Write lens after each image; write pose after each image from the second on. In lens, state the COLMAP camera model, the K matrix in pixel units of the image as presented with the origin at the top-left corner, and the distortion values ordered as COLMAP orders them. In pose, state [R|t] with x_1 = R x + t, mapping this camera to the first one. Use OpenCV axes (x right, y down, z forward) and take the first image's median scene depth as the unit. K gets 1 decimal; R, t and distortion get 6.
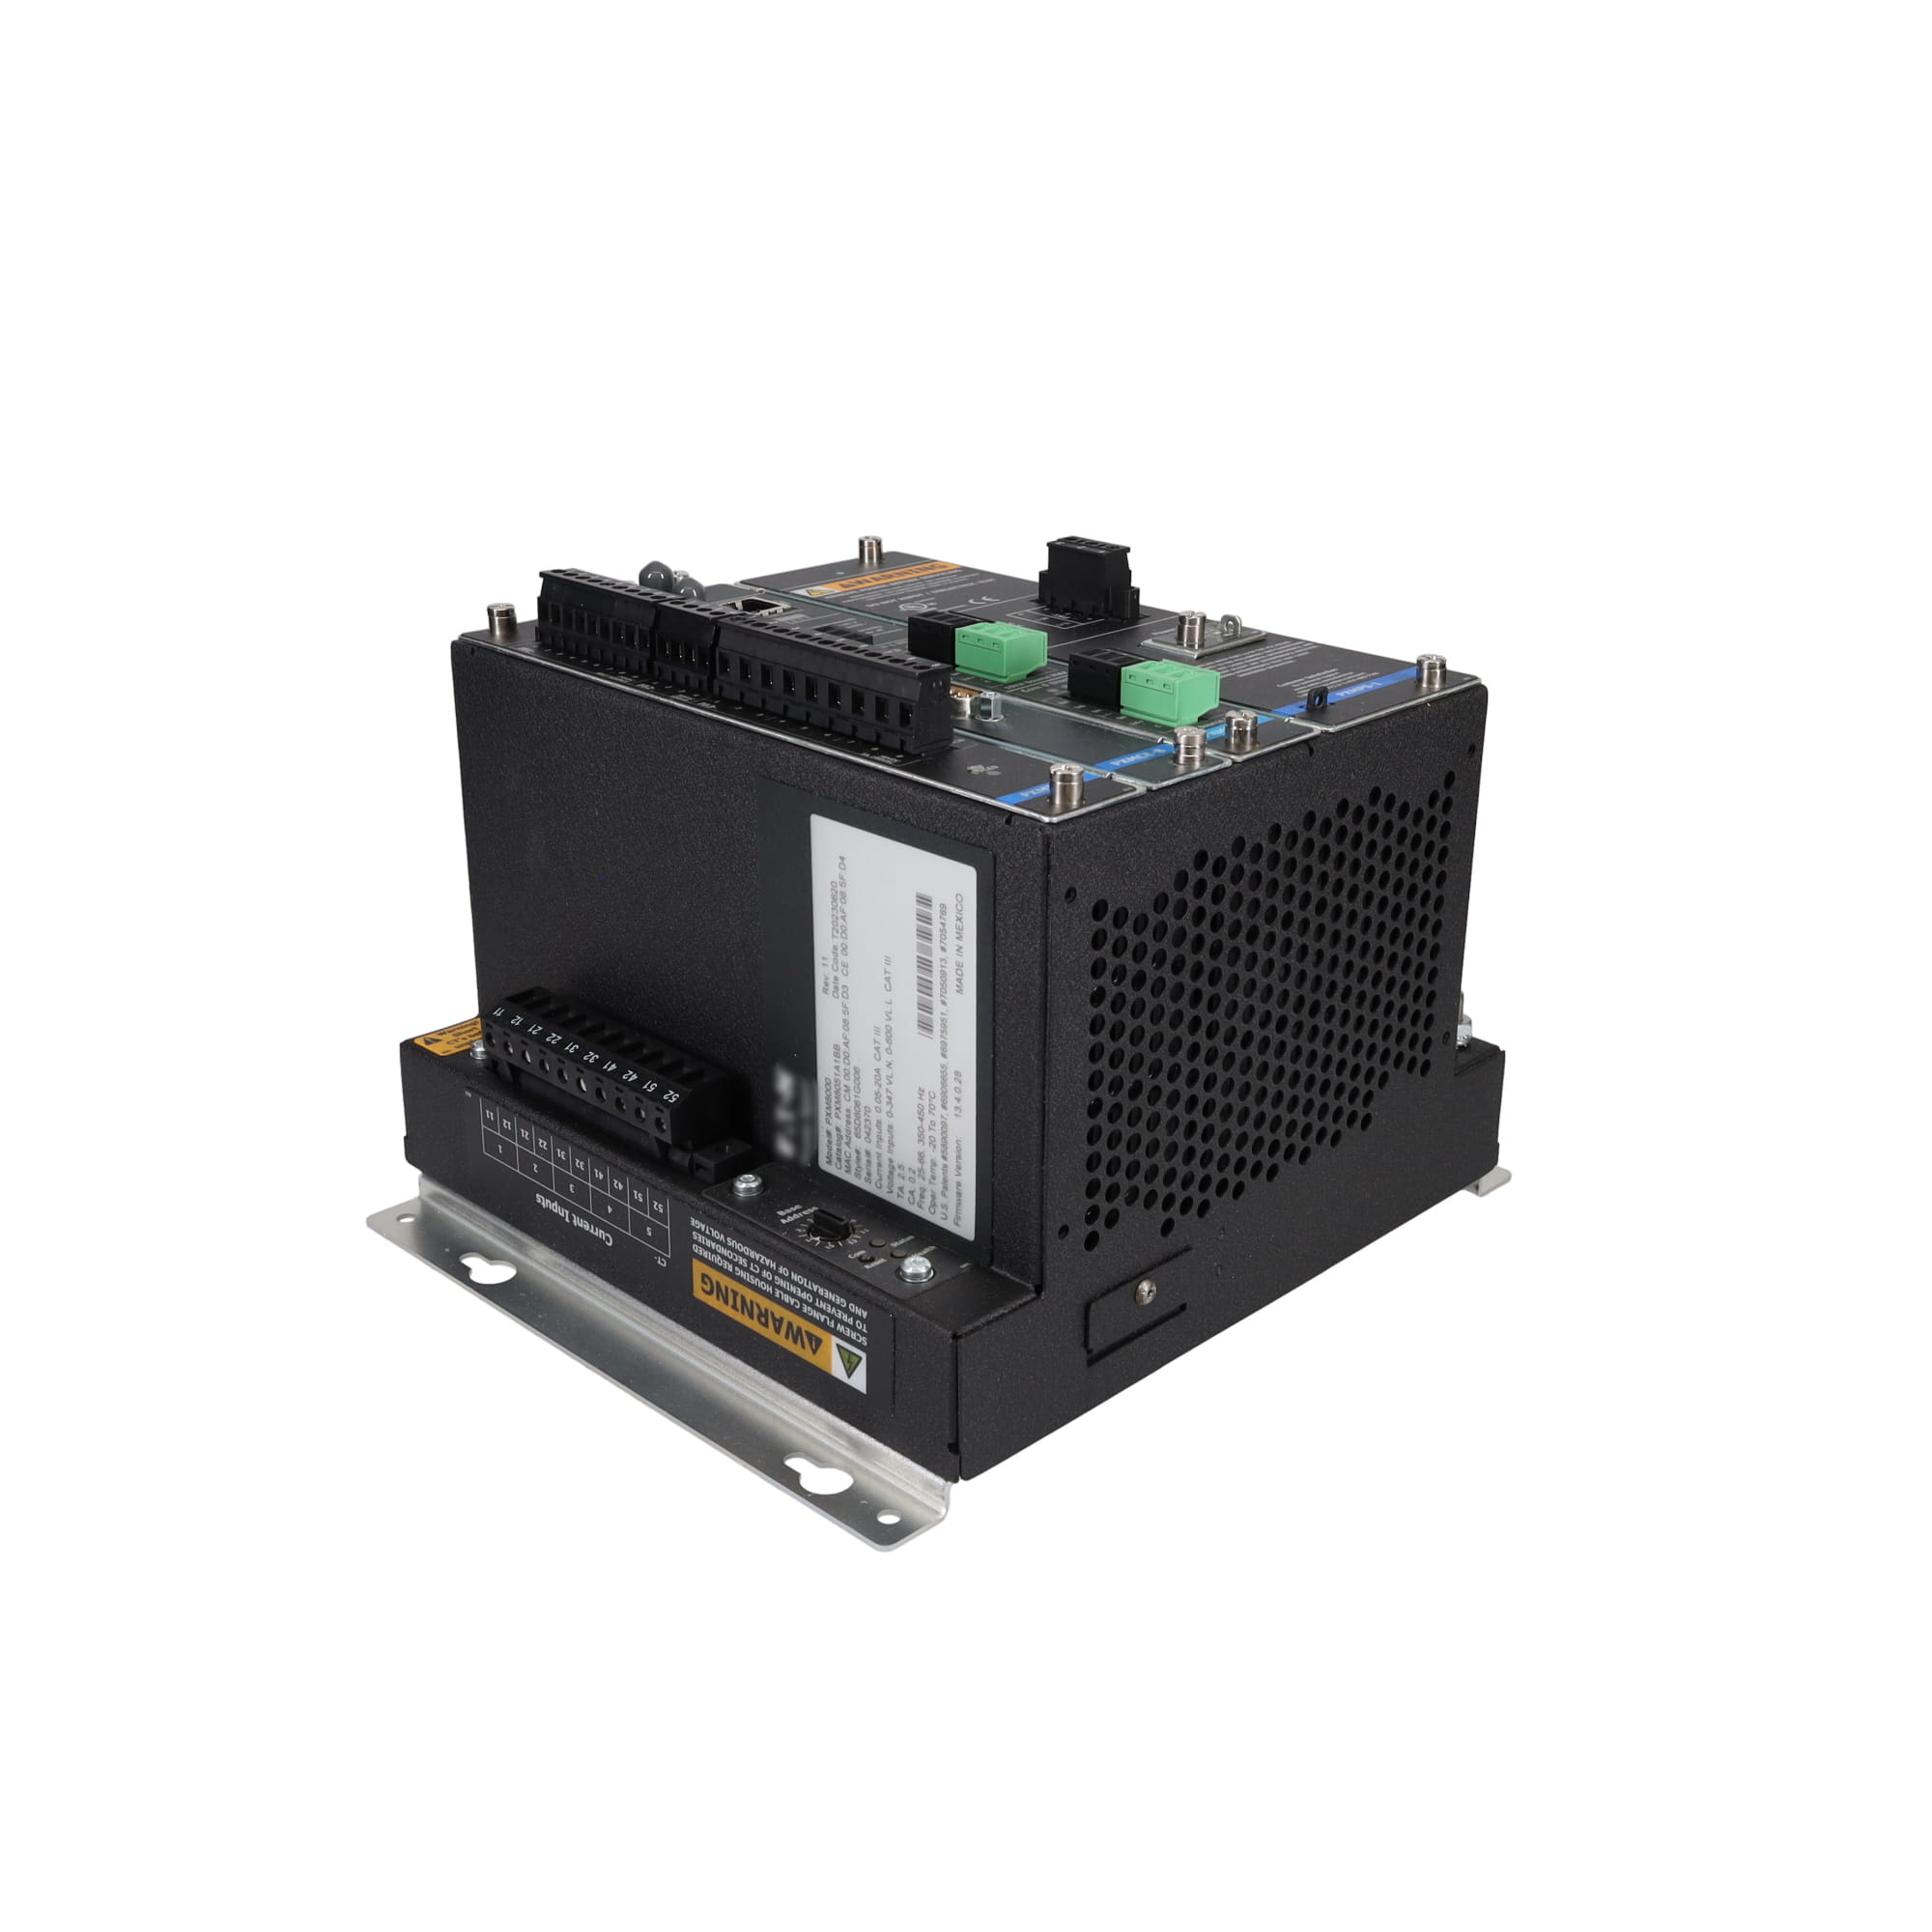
lens RADIAL K [[2253.0, 0, 966.0], [0, 2253.0, 966.0], [0, 0, 1]] dist [0.029203, 0.001434]
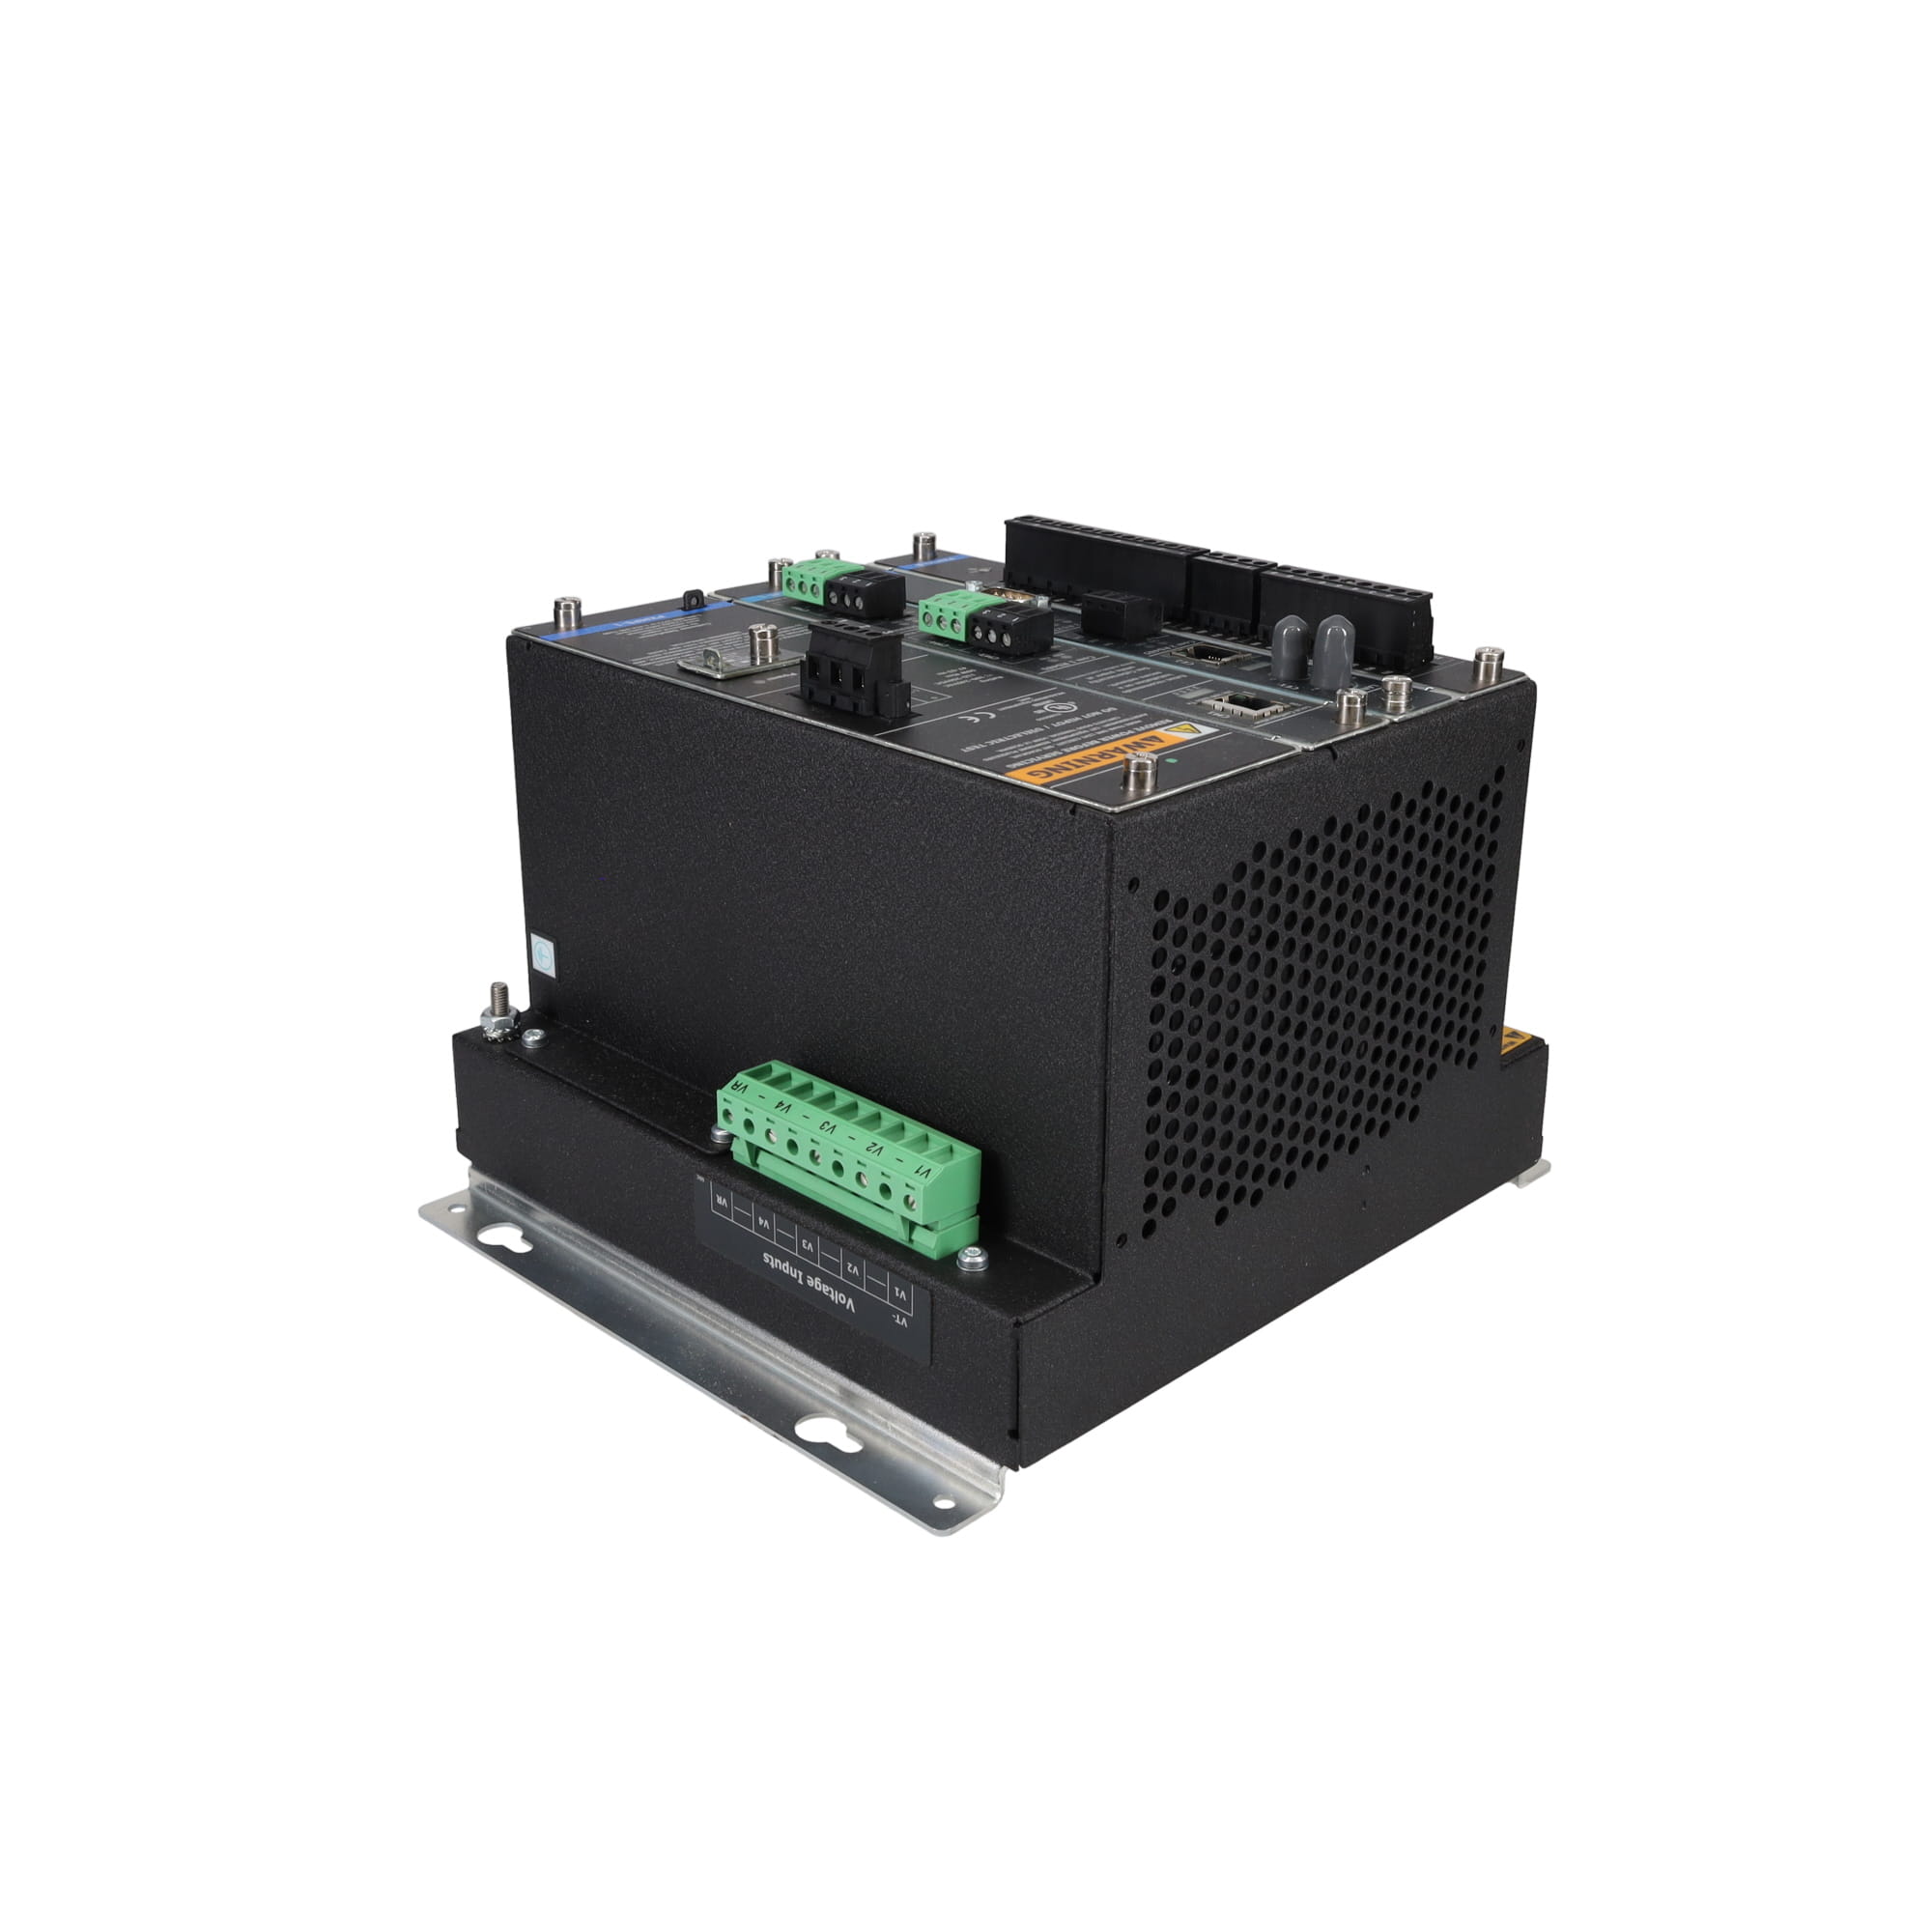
lens RADIAL K [[2253.0, 0, 966.0], [0, 2253.0, 966.0], [0, 0, 1]] dist [0.029203, 0.001434]
pose [[0.999998, 0.001901, -0.000982, -0.024843], [-0.001903, 0.999996, -0.002267, 0.006554], [0.000978, 0.002269, 0.999997, -0.010025]]
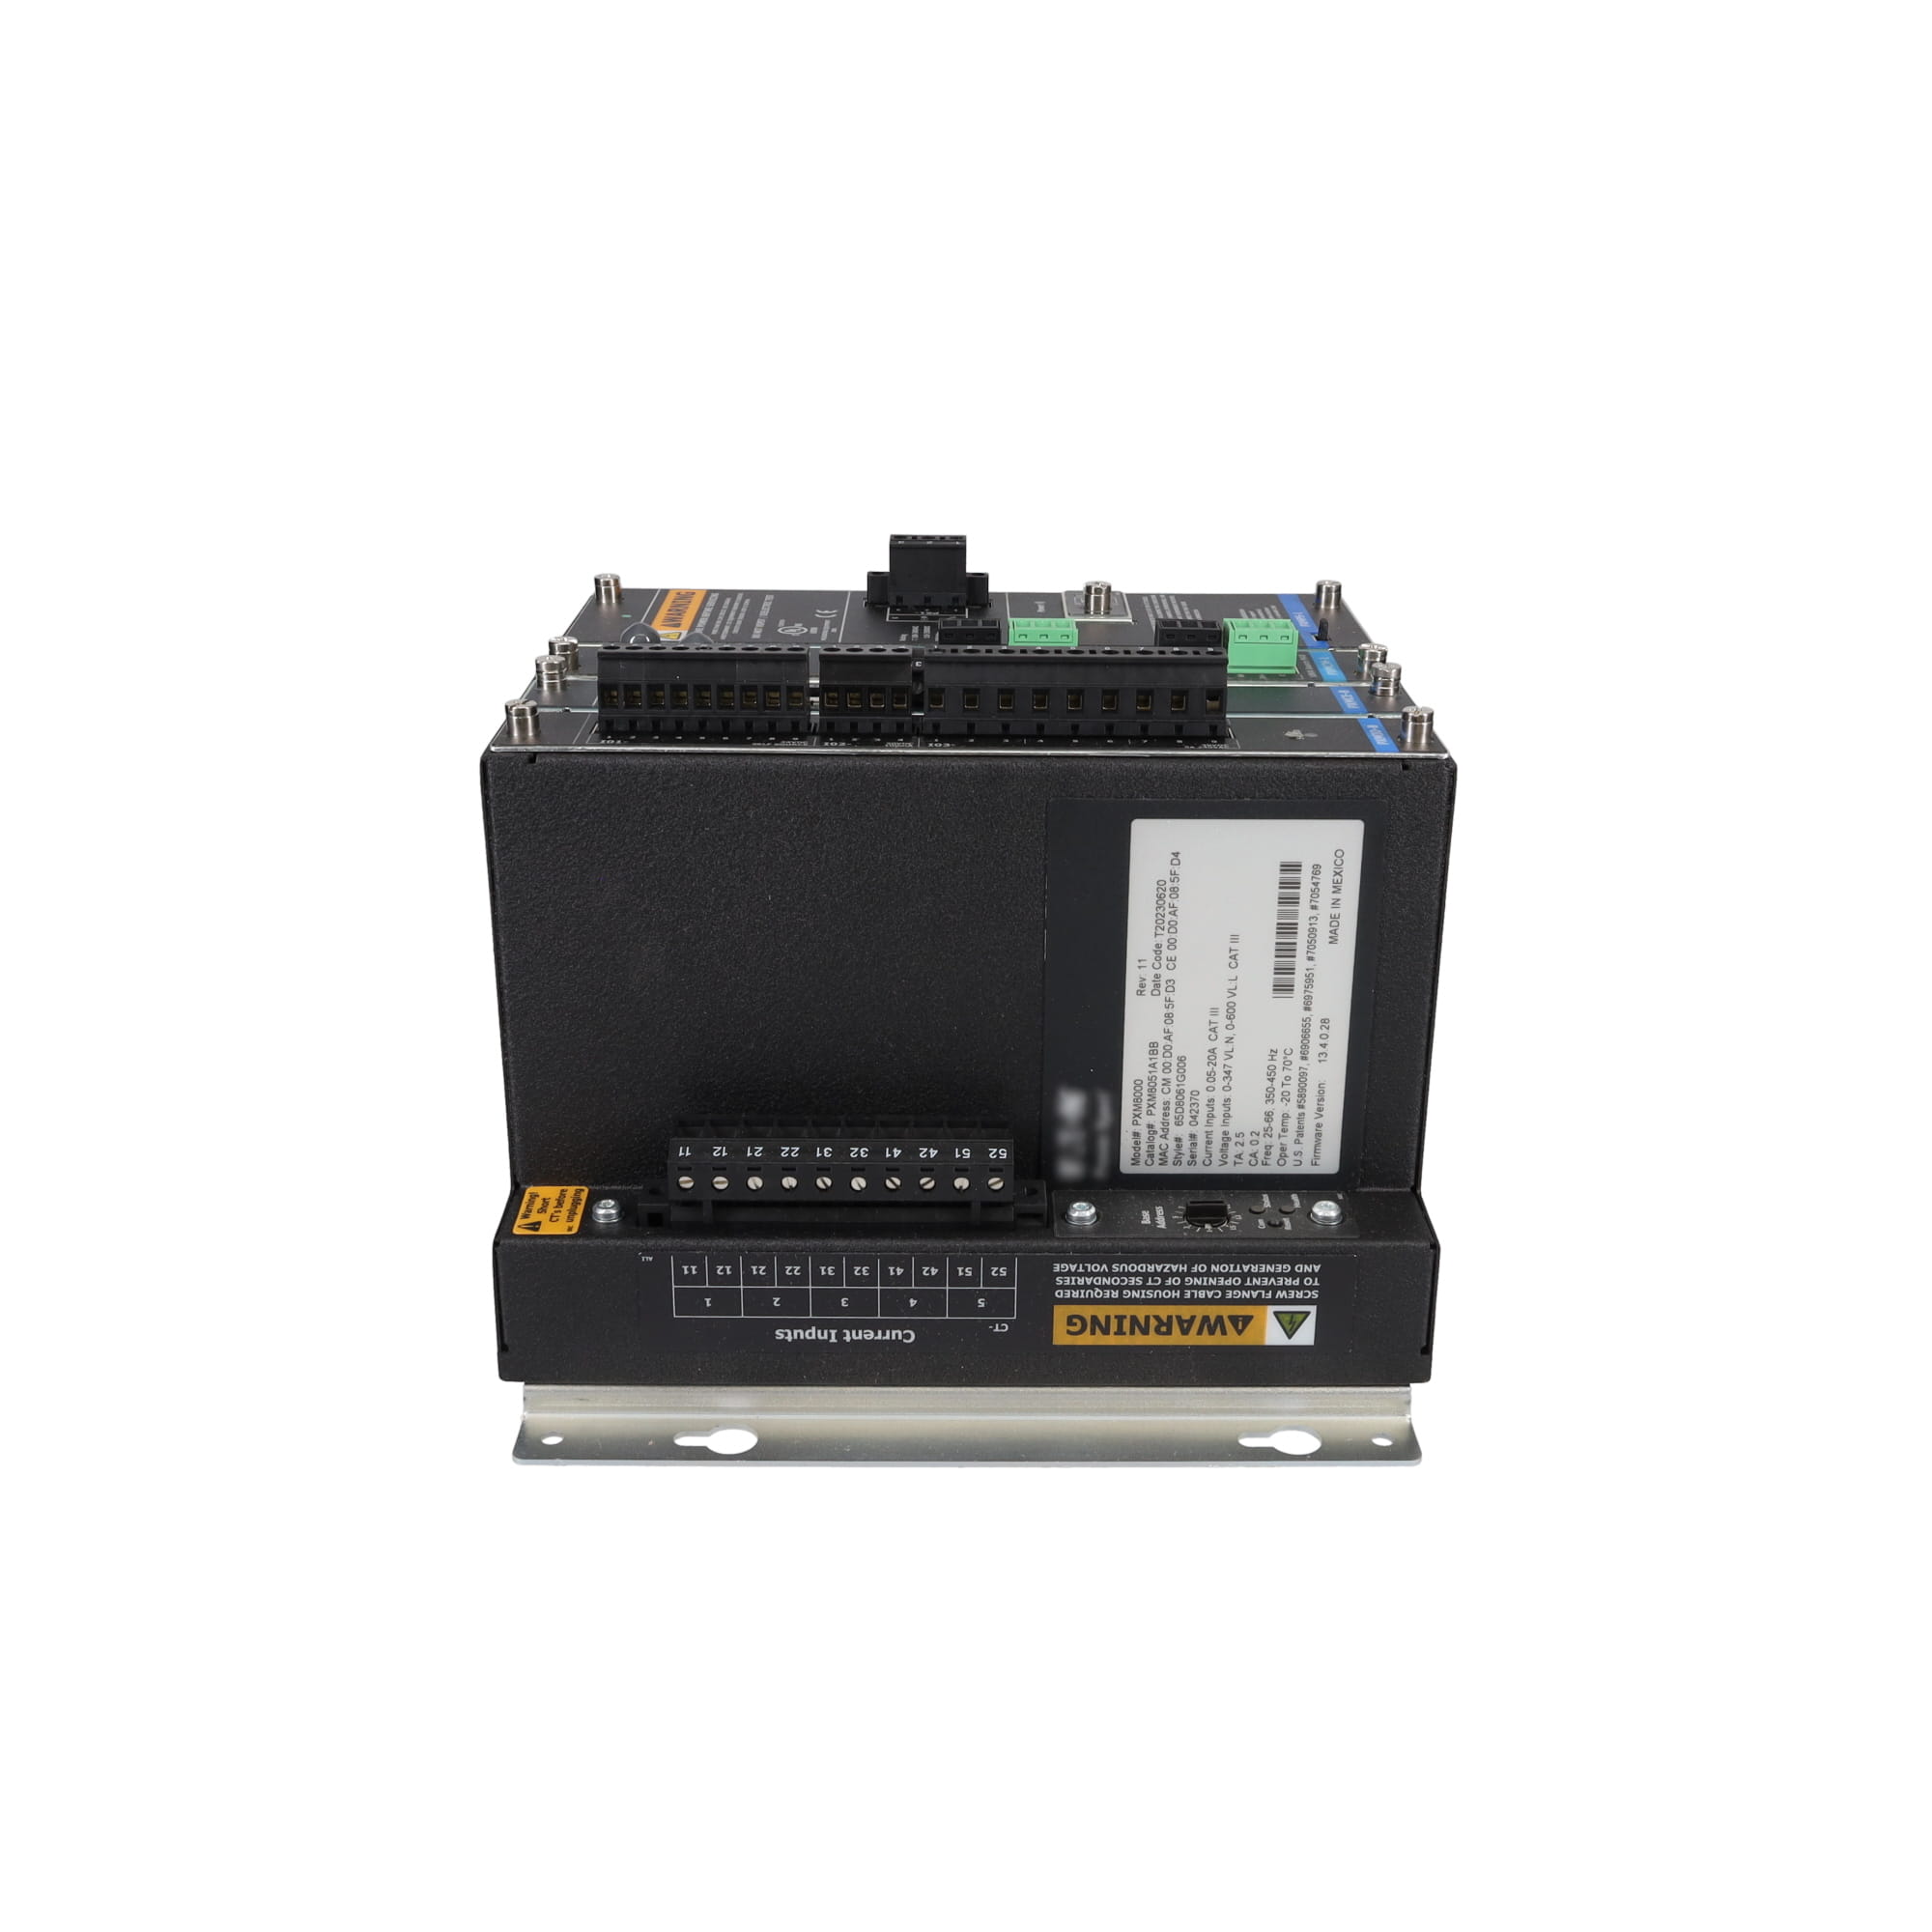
lens RADIAL K [[2253.0, 0, 966.0], [0, 2253.0, 966.0], [0, 0, 1]] dist [0.029203, 0.001434]
pose [[0.703197, -0.265954, 0.659380, -0.766617], [0.261369, 0.959163, 0.108130, -0.127745], [-0.661211, 0.096305, 0.743993, 0.300857]]
